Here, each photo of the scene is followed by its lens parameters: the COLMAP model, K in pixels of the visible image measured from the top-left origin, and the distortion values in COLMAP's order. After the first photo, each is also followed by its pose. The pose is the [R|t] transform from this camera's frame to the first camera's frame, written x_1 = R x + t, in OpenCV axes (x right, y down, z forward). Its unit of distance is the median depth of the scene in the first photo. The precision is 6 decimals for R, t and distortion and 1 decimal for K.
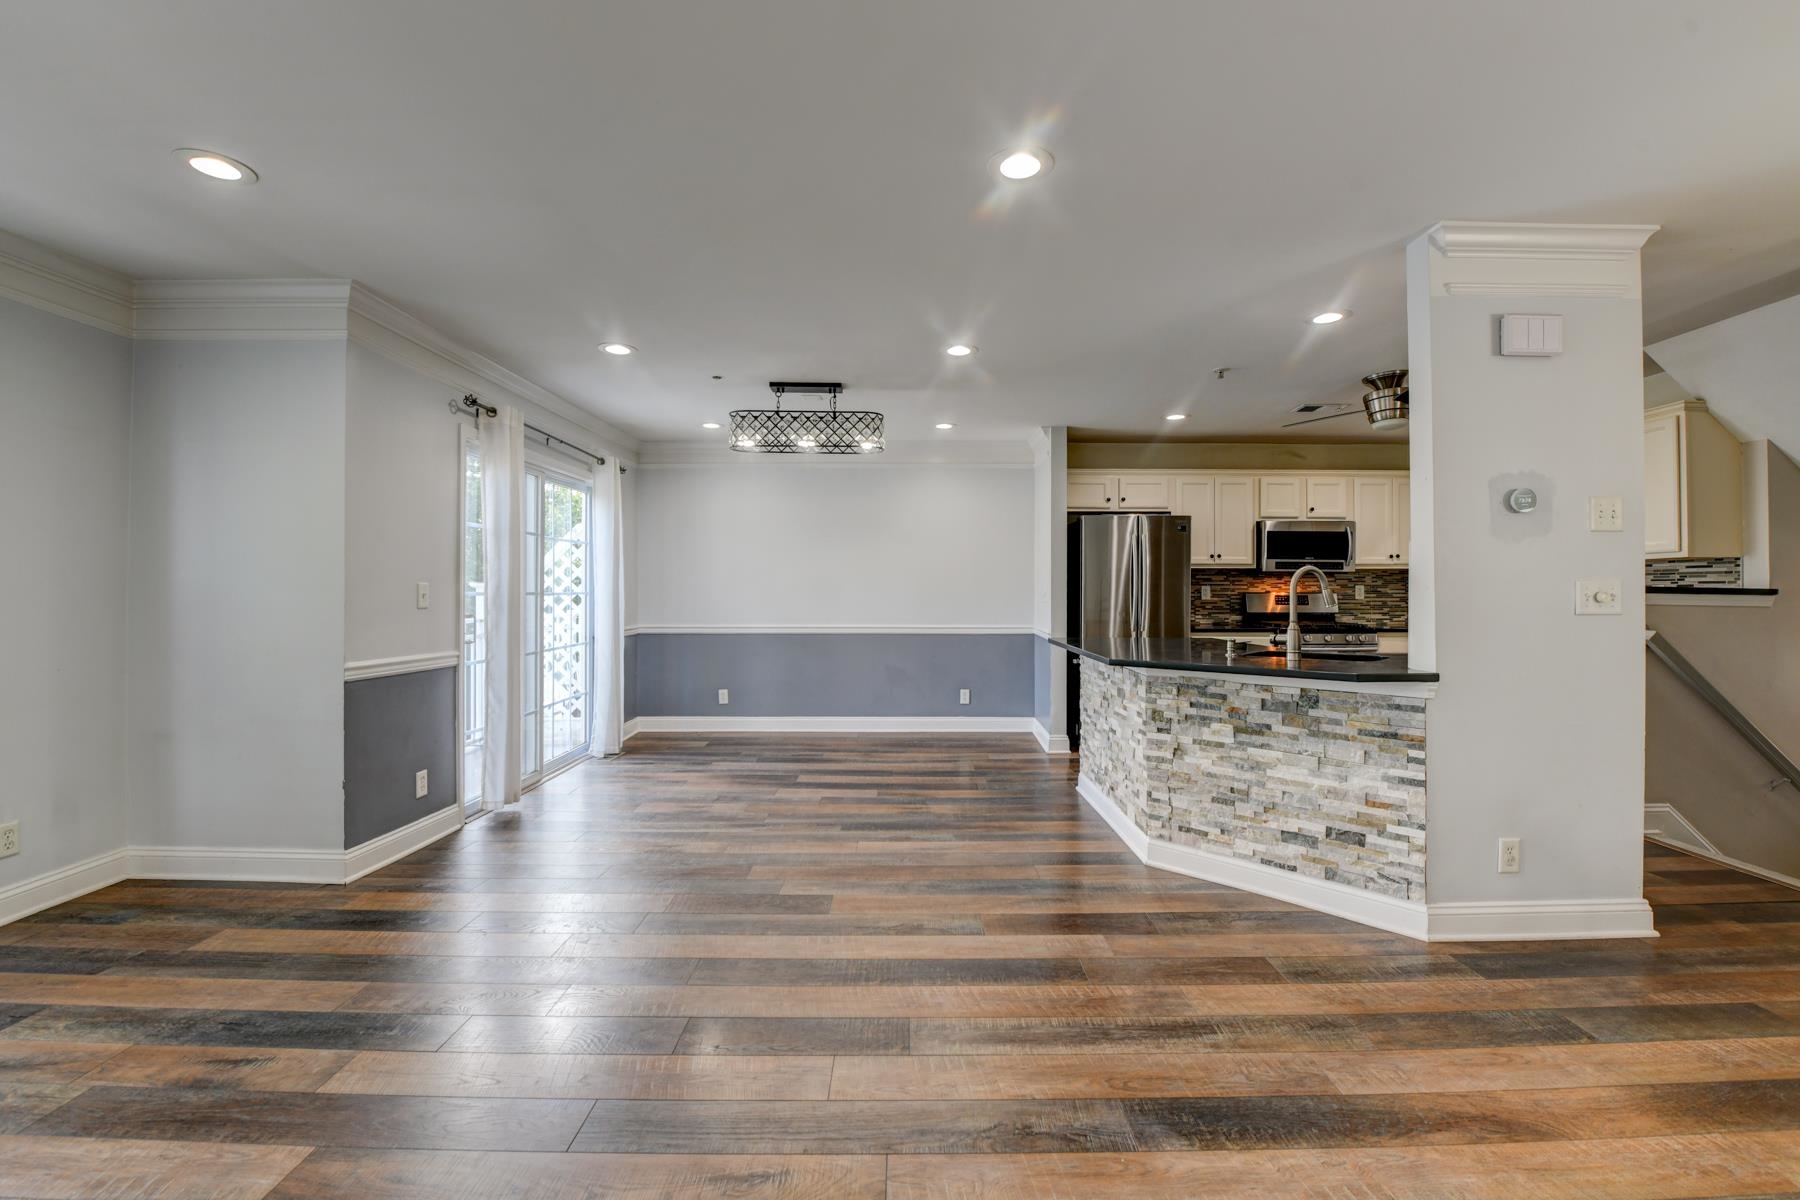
lens RADIAL K [[732.0, 0, 902.9], [0, 732.0, 593.7], [0, 0, 1]] dist [-0.021341, -0.001856]
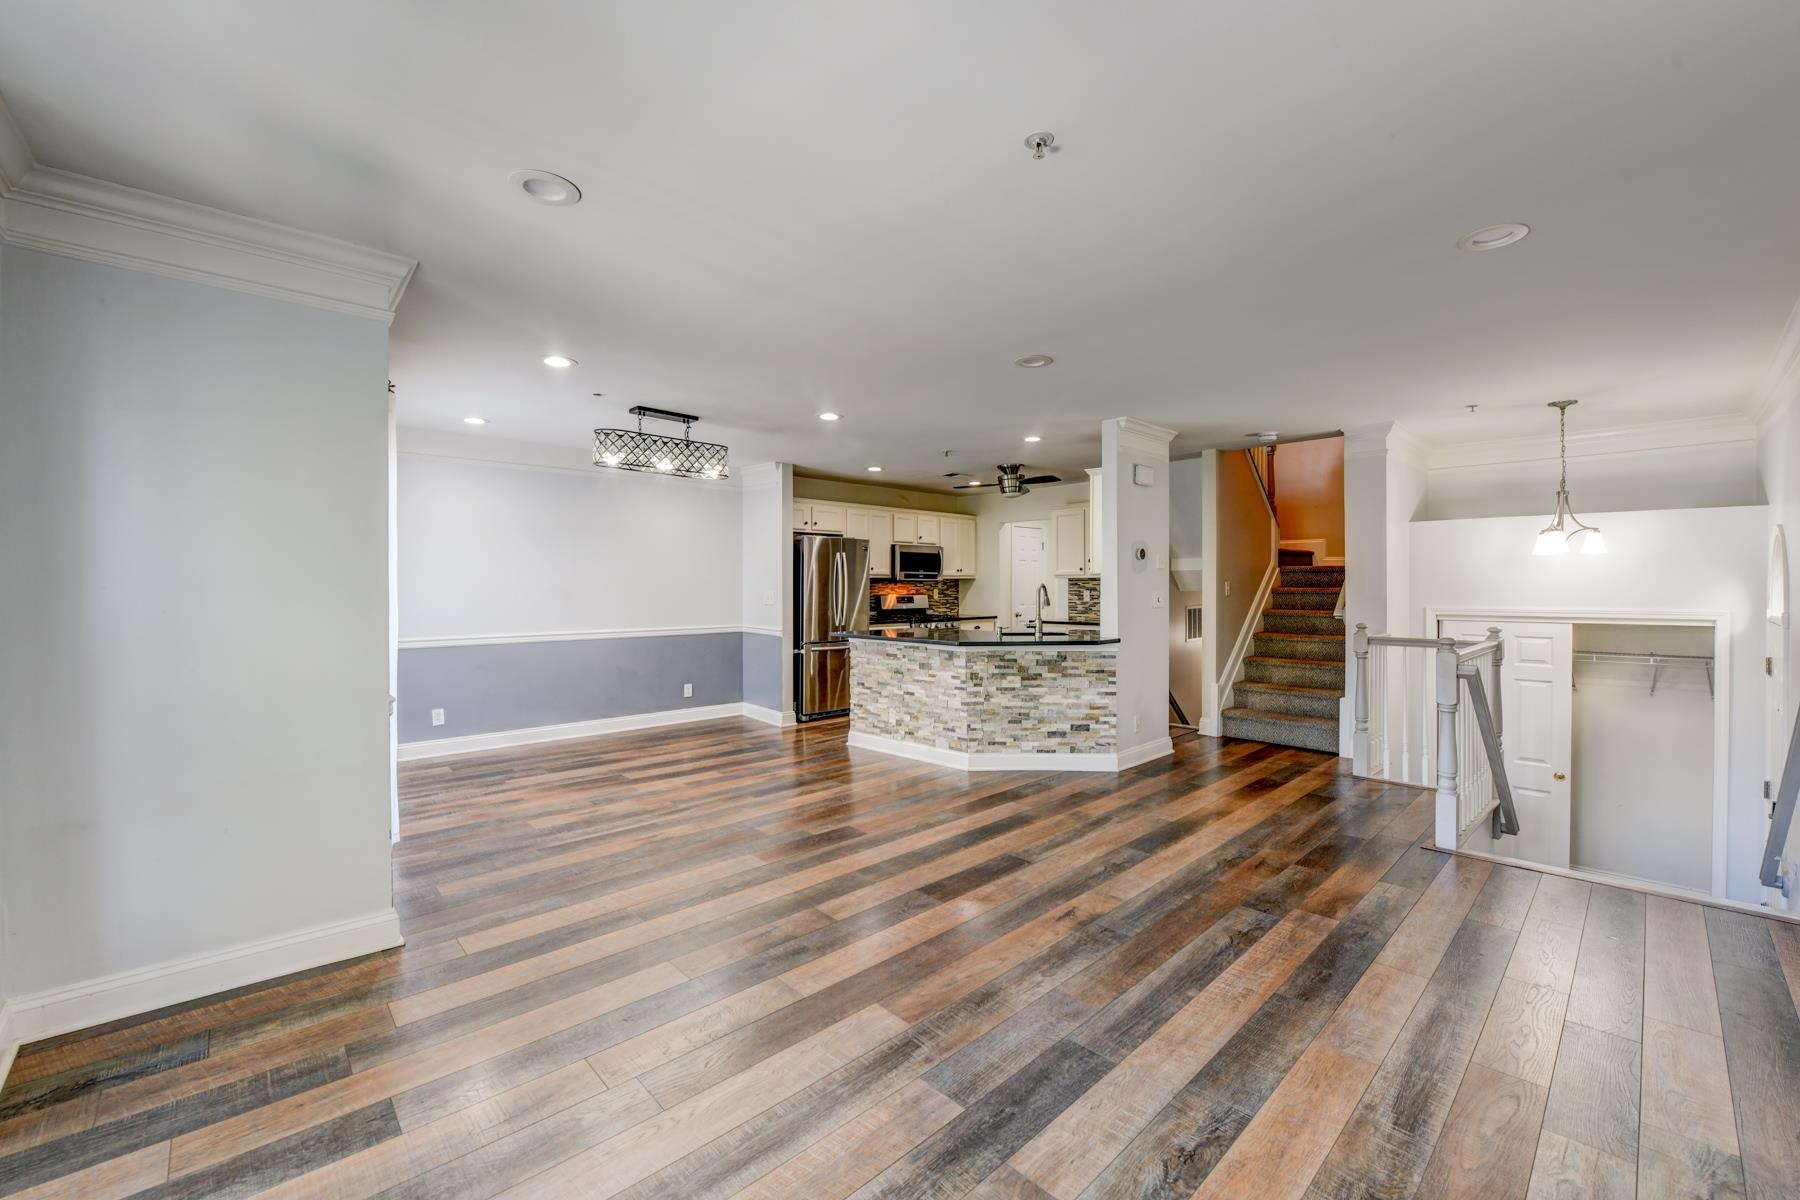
lens RADIAL K [[732.0, 0, 899.1], [0, 732.0, 578.8], [0, 0, 1]] dist [-0.021341, -0.001856]
pose [[0.729240, 0.004210, 0.684245, -0.718260], [0.005323, 0.999916, -0.011825, -0.023036], [-0.684238, 0.012265, 0.729156, -0.047422]]
